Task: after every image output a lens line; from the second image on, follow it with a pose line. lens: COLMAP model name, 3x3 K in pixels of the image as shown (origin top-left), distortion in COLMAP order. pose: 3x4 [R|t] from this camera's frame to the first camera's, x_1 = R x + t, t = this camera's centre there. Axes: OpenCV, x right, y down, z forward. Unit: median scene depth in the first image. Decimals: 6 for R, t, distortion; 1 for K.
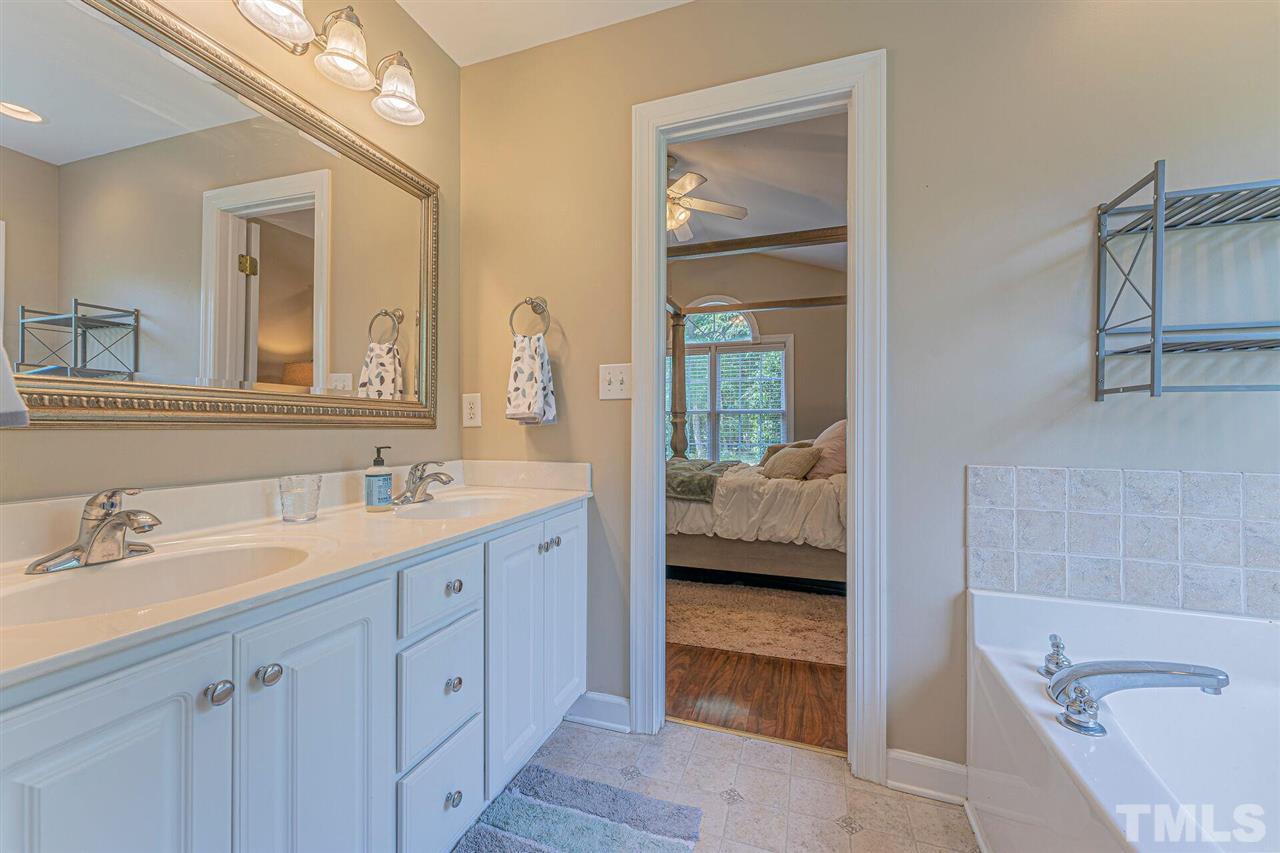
lens RADIAL K [[517.3, 0, 639.0], [0, 517.3, 422.3], [0, 0, 1]] dist [-0.001225, -0.000213]
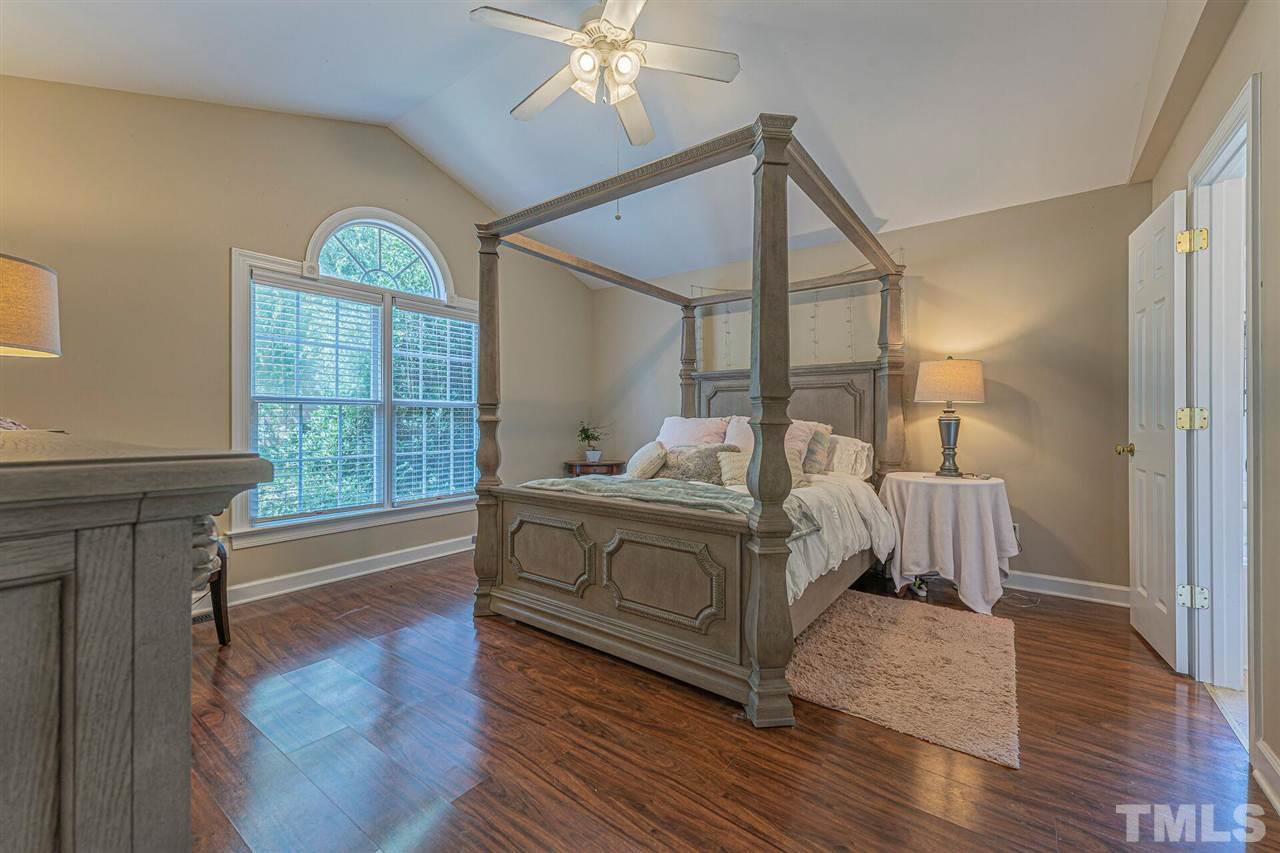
lens RADIAL K [[517.3, 0, 638.6], [0, 517.3, 416.3], [0, 0, 1]] dist [-0.001225, -0.000213]
pose [[0.316046, 0.000962, 0.948743, -1.389744], [-0.001859, 0.999998, -0.000395, -0.017597], [-0.948742, -0.001639, 0.316047, 2.145574]]
